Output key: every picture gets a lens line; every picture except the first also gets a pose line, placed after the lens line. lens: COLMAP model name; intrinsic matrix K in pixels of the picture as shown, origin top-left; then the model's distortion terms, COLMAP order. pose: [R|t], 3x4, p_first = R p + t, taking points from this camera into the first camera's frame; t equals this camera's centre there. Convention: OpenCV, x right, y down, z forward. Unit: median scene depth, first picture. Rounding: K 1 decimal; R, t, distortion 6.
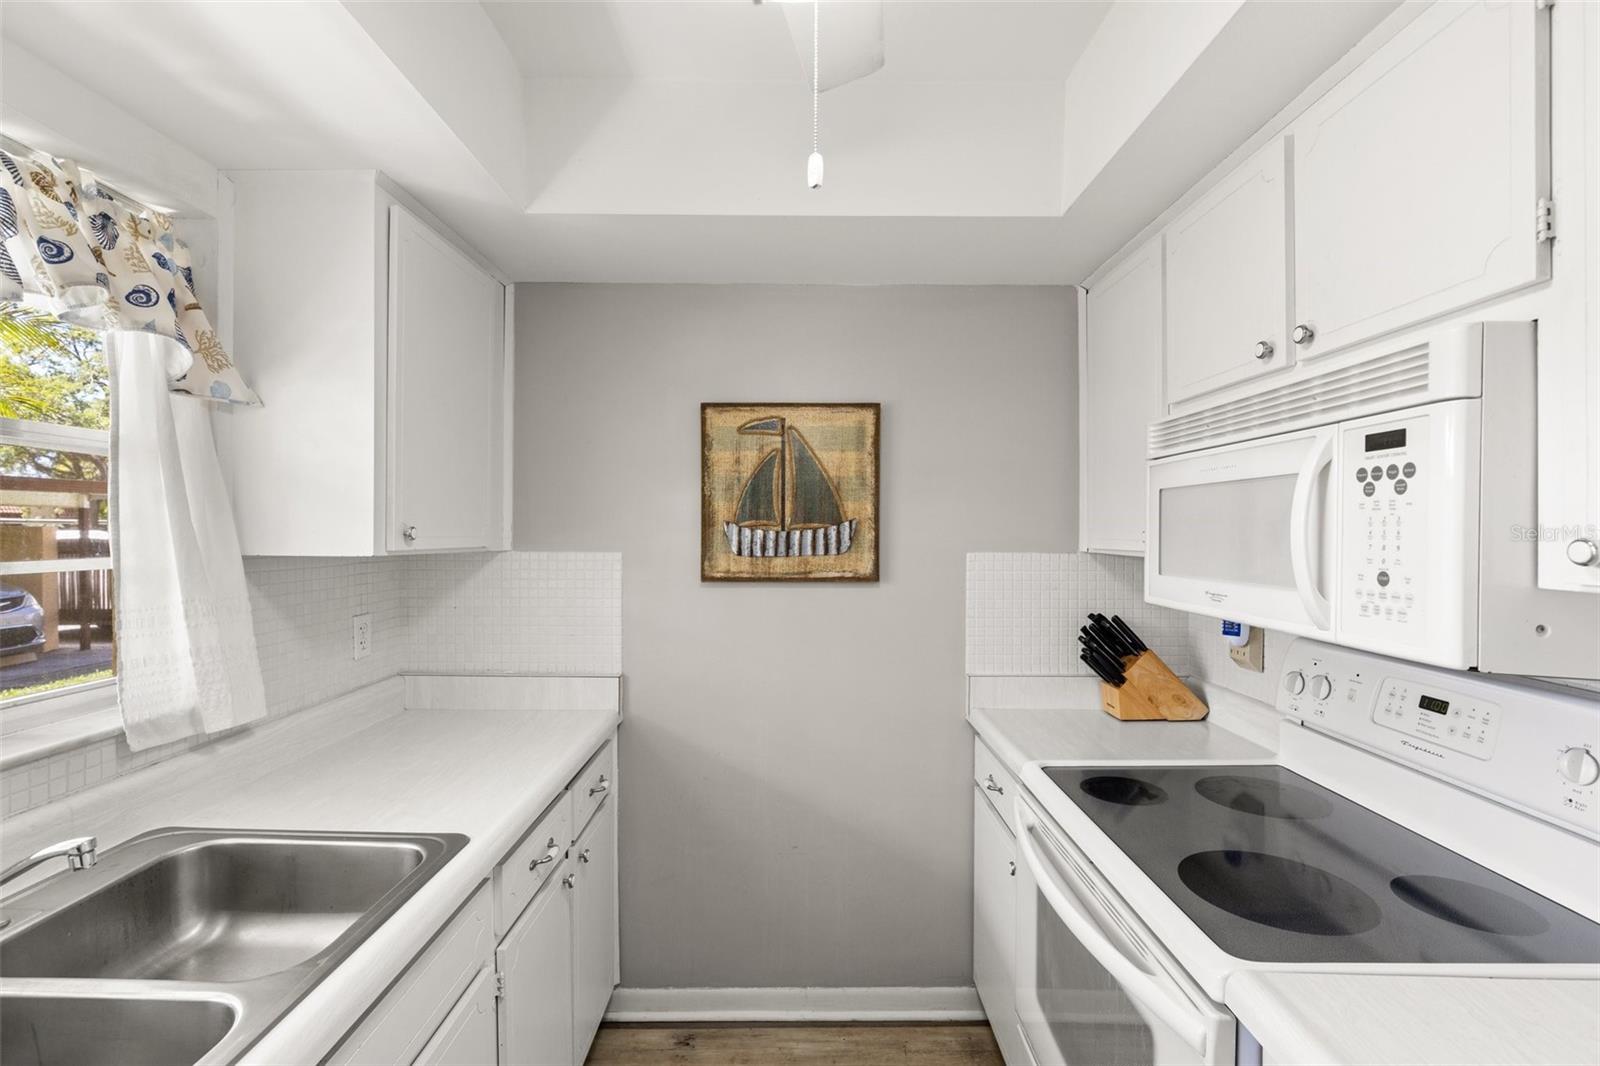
lens RADIAL K [[717.7, 0, 797.6], [0, 717.7, 538.1], [0, 0, 1]] dist [0.007198, -0.001836]
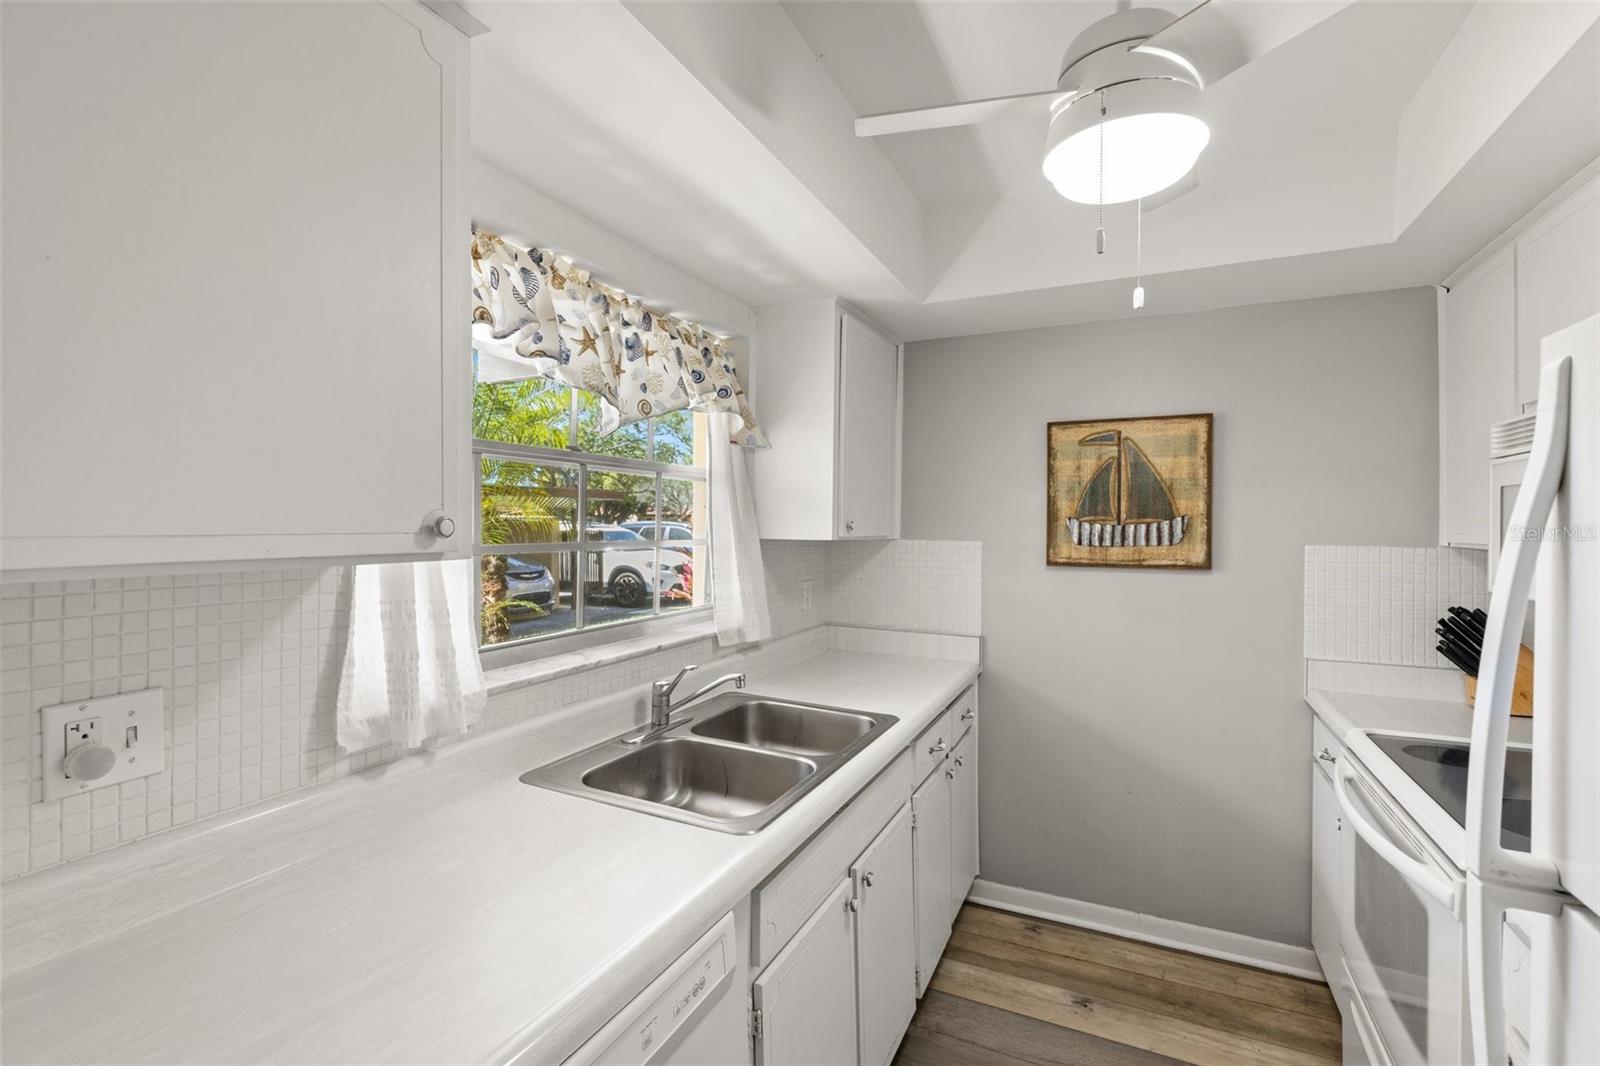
lens RADIAL K [[717.7, 0, 798.2], [0, 717.7, 528.1], [0, 0, 1]] dist [0.007198, -0.001836]
pose [[0.902602, 0.003789, -0.430459, 0.013501], [-0.006822, 0.999962, -0.005504, 0.005784], [0.430422, 0.007905, 0.902593, -0.323051]]
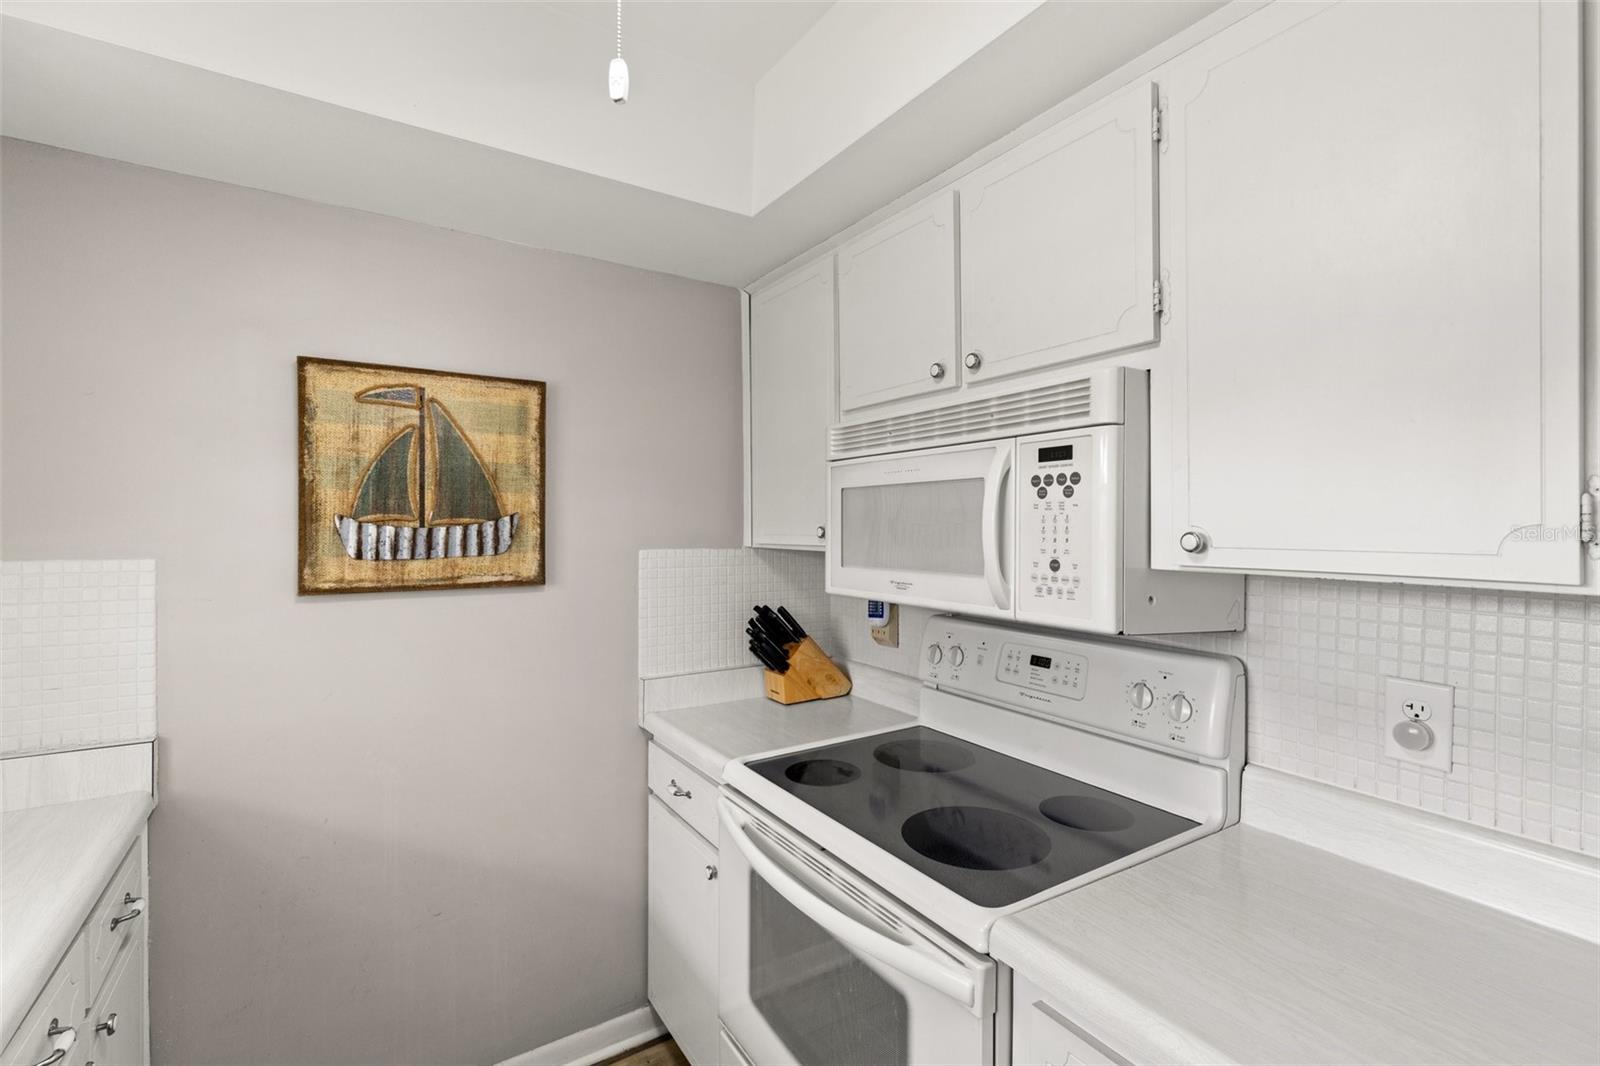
lens RADIAL K [[717.7, 0, 798.6], [0, 717.7, 531.4], [0, 0, 1]] dist [0.007198, -0.001836]
pose [[0.841608, -0.005055, 0.540066, -0.103746], [0.006715, 0.999977, -0.001104, -0.001603], [-0.540048, 0.004556, 0.841622, 0.091984]]
